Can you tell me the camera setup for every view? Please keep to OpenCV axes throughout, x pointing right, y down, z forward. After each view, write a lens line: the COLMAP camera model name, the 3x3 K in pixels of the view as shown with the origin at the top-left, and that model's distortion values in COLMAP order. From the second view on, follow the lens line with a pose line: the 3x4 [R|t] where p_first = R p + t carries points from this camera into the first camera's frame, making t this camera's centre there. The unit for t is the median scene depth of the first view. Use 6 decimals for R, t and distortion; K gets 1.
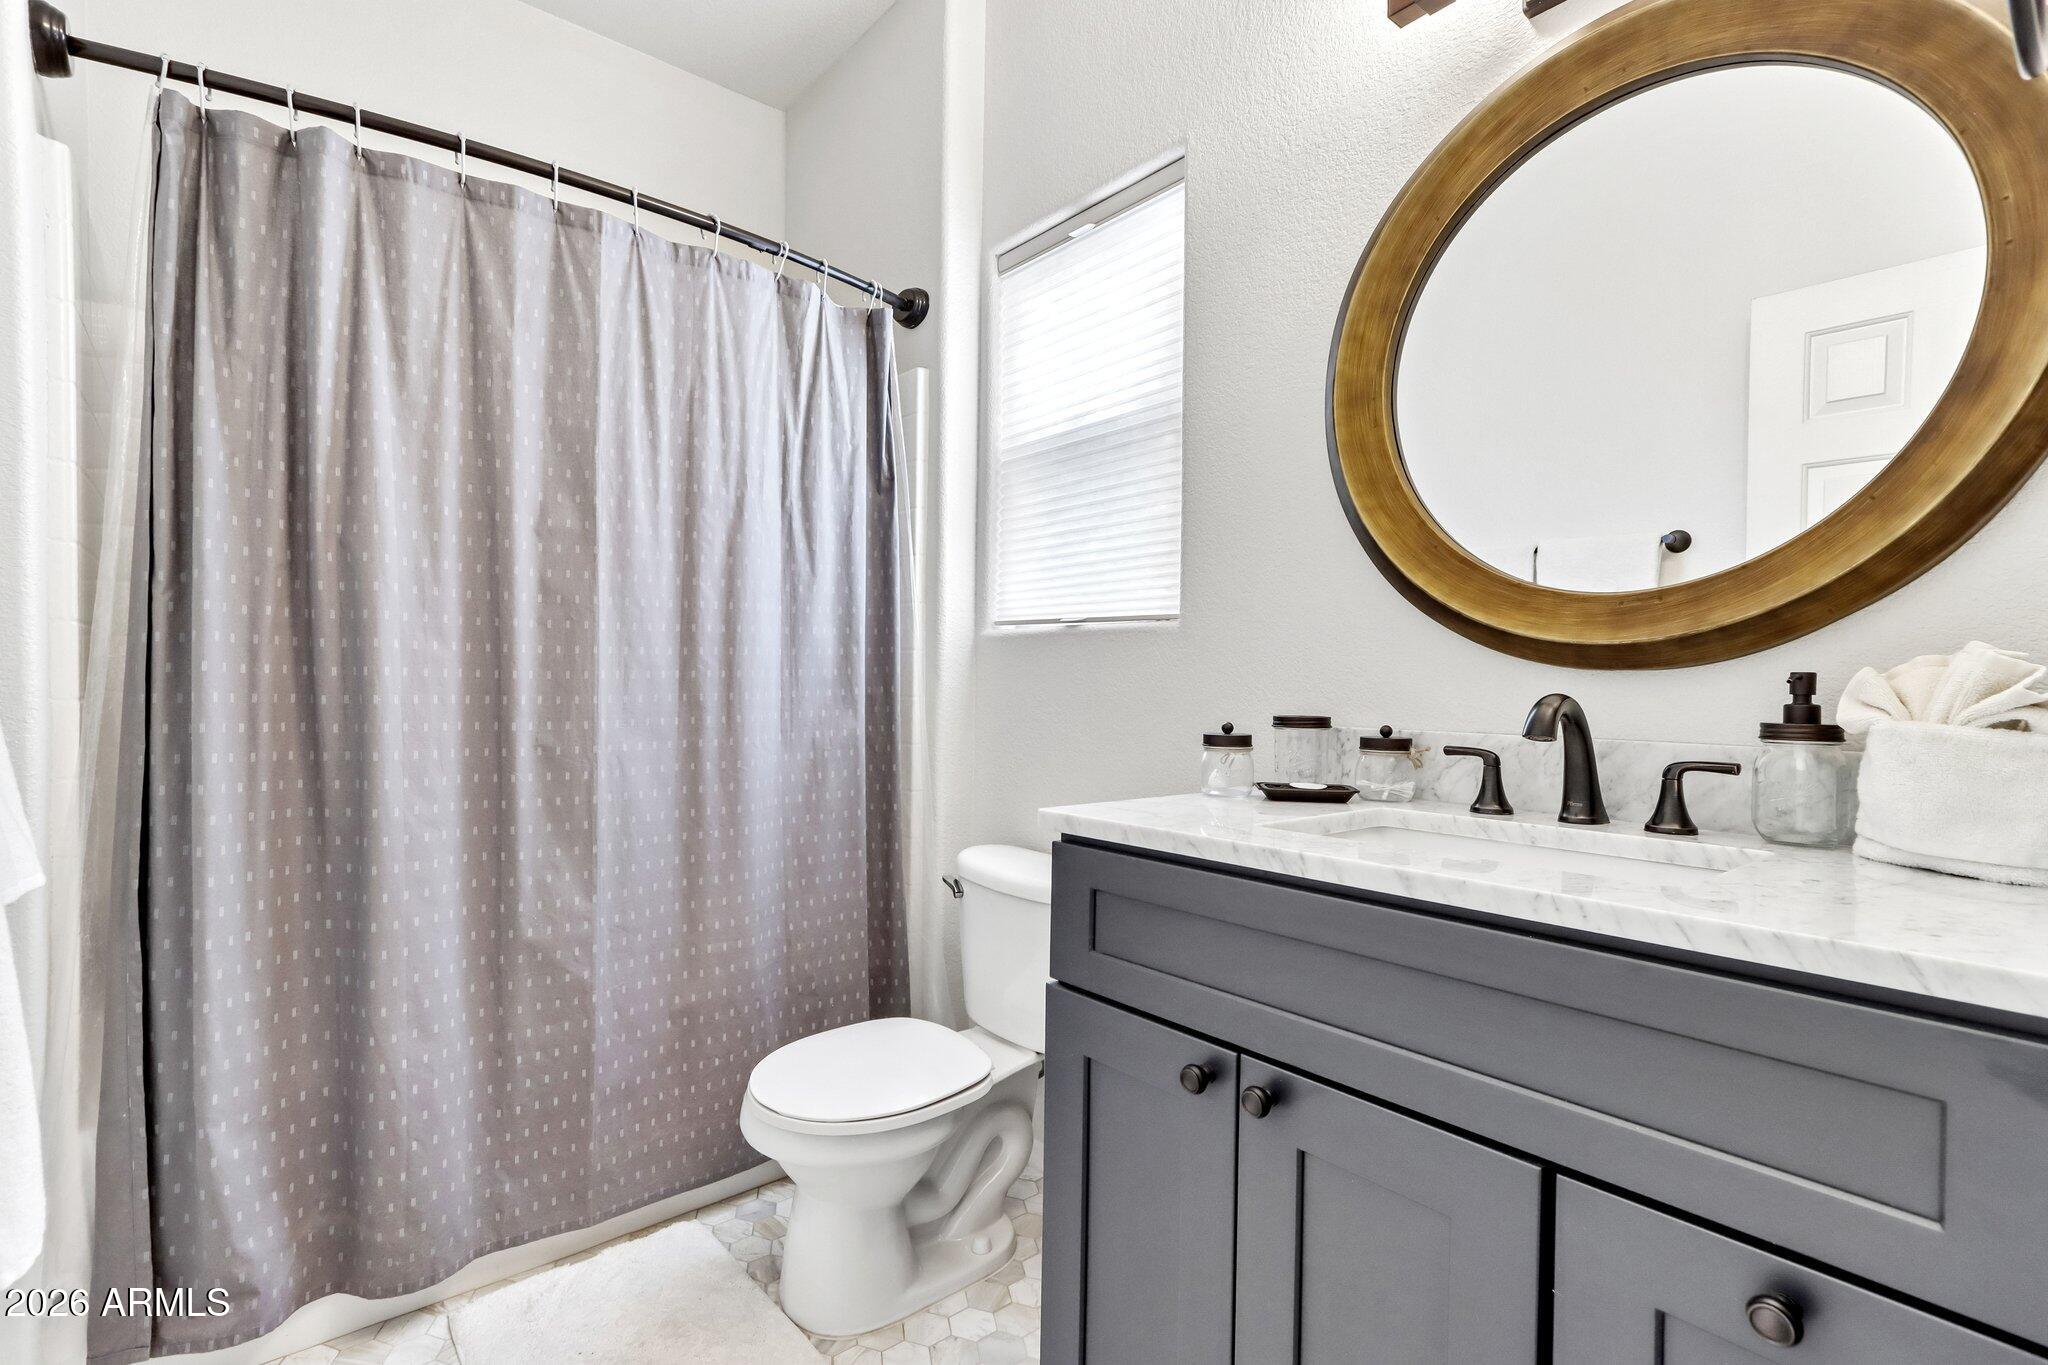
lens RADIAL K [[972.5, 0, 987.8], [0, 972.5, 710.0], [0, 0, 1]] dist [0.000395, 0.000391]
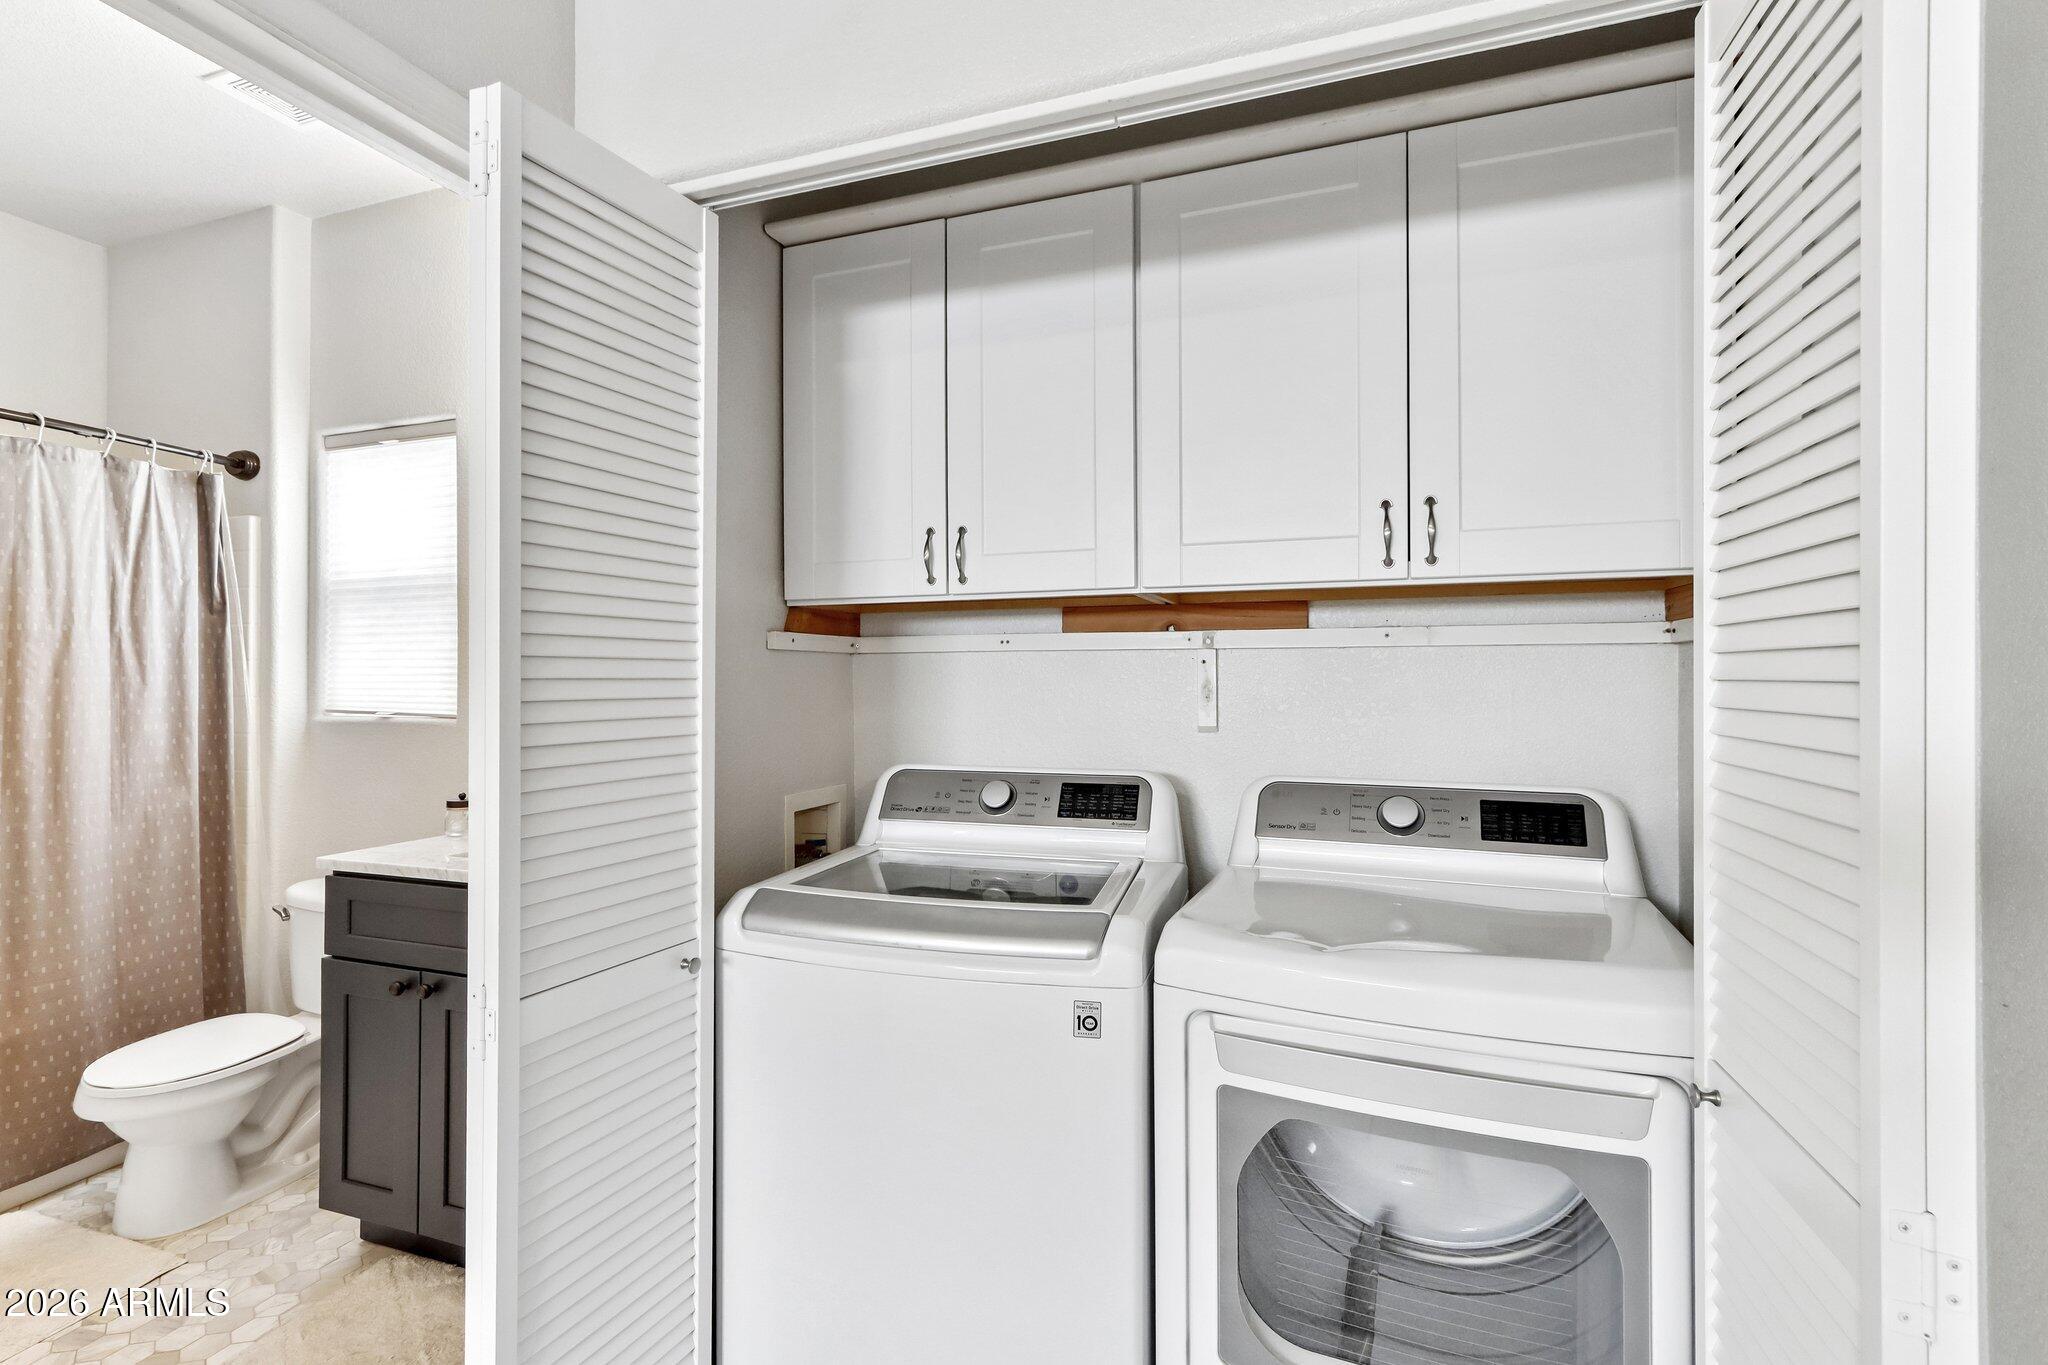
lens RADIAL K [[990.9, 0, 1016.0], [0, 990.9, 673.1], [0, 0, 1]] dist [-0.001763, 0.008296]
pose [[0.857091, -0.012557, 0.515013, 0.132161], [0.026282, 0.999467, -0.019369, -0.099400], [-0.514495, 0.030136, 0.856964, -0.721756]]
